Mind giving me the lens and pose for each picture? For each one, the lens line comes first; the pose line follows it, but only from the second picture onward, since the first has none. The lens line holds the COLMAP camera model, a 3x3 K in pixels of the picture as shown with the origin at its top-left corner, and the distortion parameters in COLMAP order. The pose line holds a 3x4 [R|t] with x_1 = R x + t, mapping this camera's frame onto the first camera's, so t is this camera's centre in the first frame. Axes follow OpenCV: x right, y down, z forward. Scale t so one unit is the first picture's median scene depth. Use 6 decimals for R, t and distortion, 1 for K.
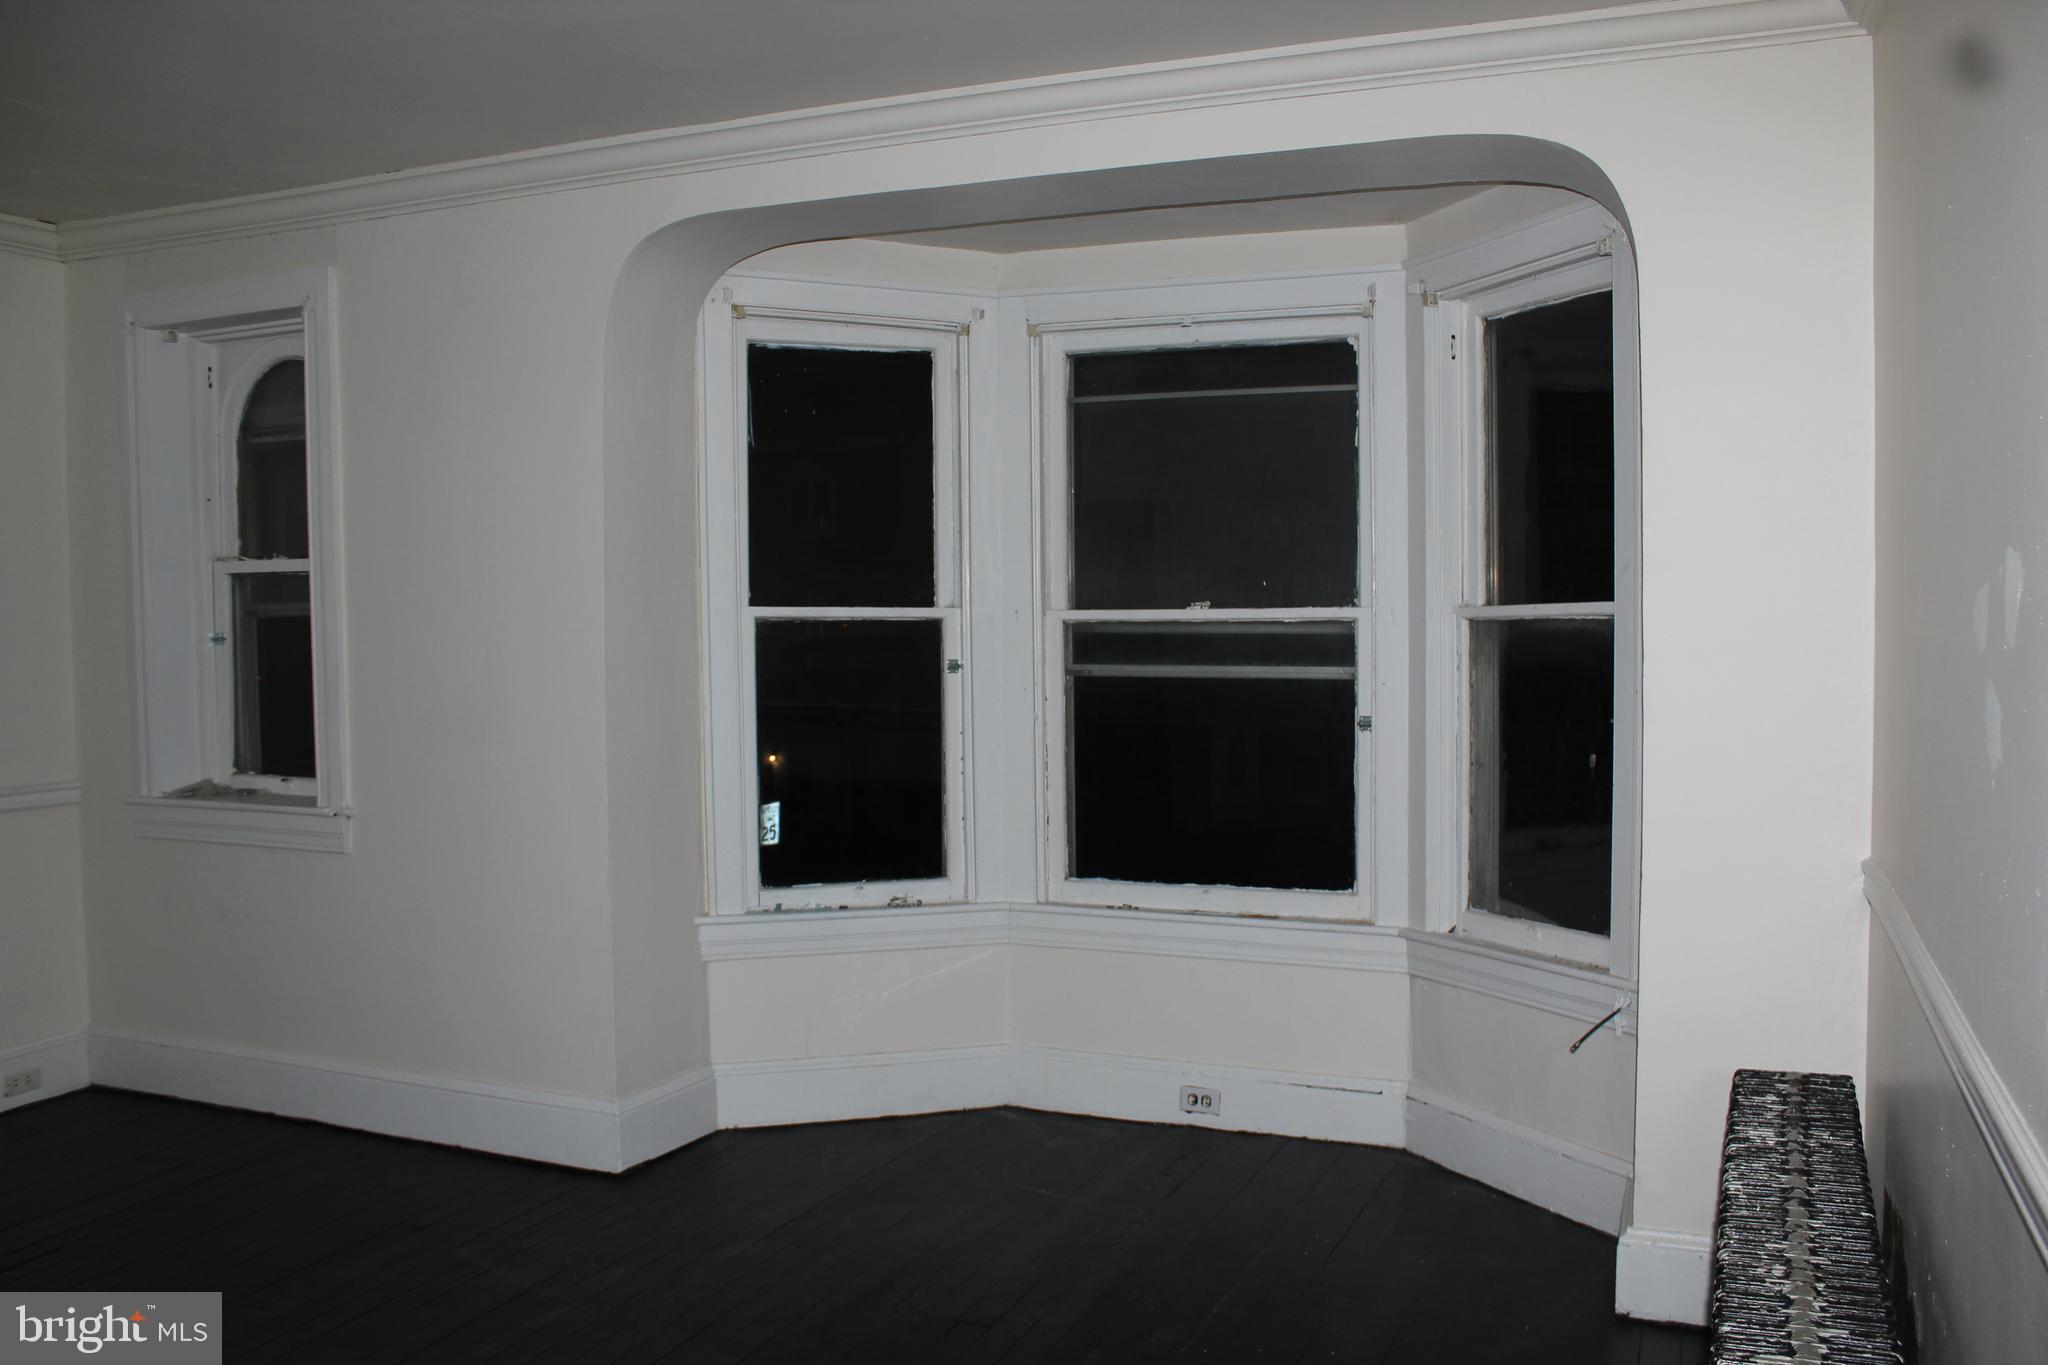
lens RADIAL K [[1730.9, 0, 1035.6], [0, 1730.9, 672.3], [0, 0, 1]] dist [-0.165561, 0.169267]
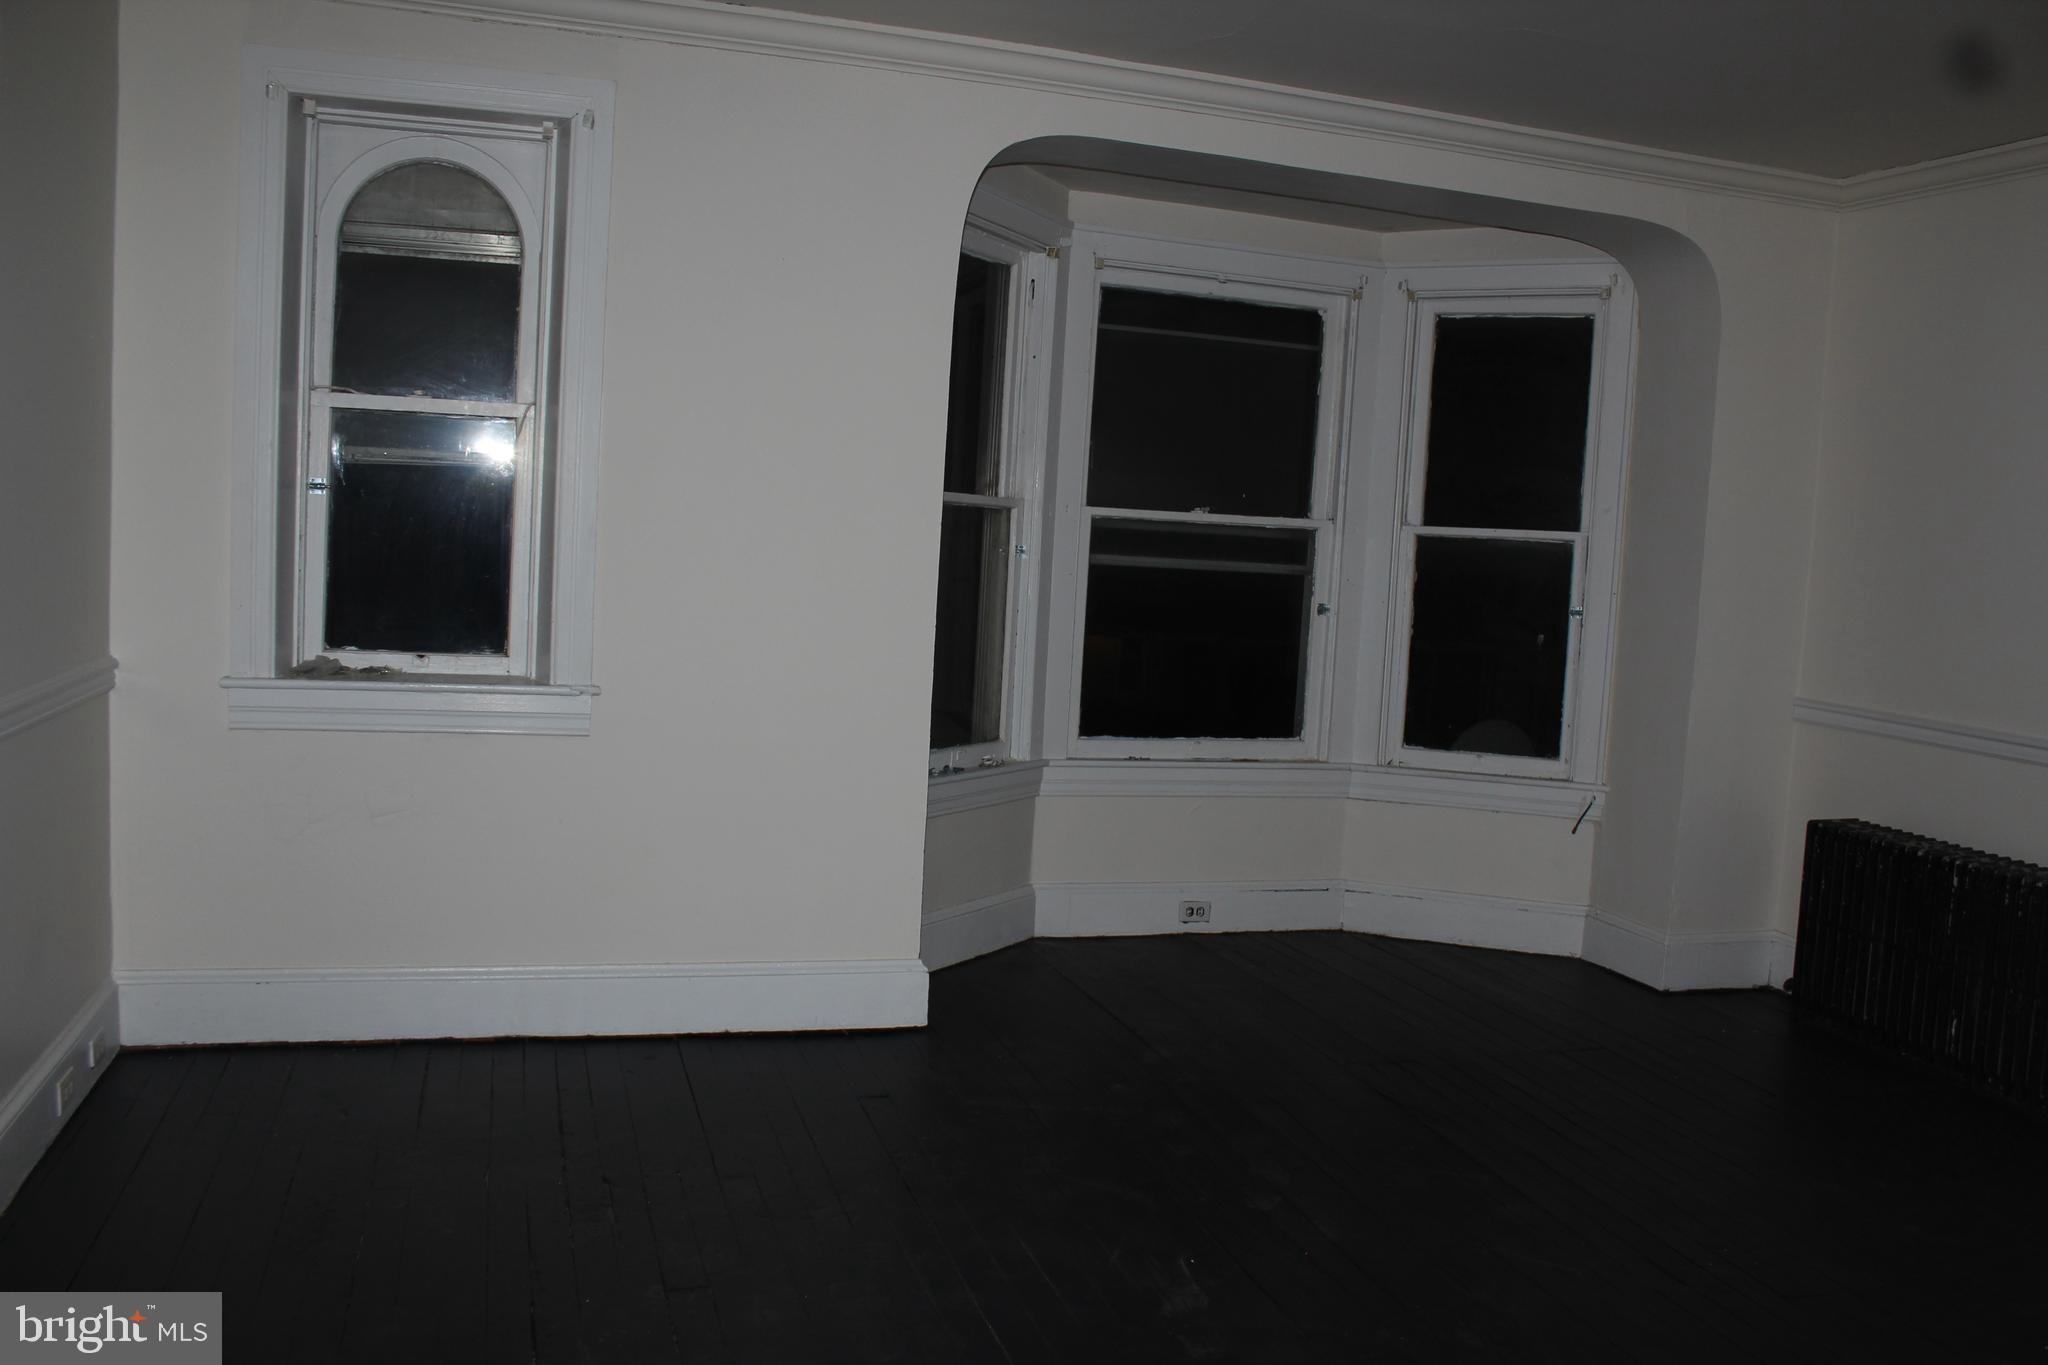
lens RADIAL K [[1730.9, 0, 1035.6], [0, 1730.9, 672.3], [0, 0, 1]] dist [-0.165561, 0.169267]
pose [[0.758680, -0.007766, 0.651417, -0.803223], [-0.041394, 0.997334, 0.060100, 0.007250], [-0.650147, -0.072562, 0.756336, 0.145201]]
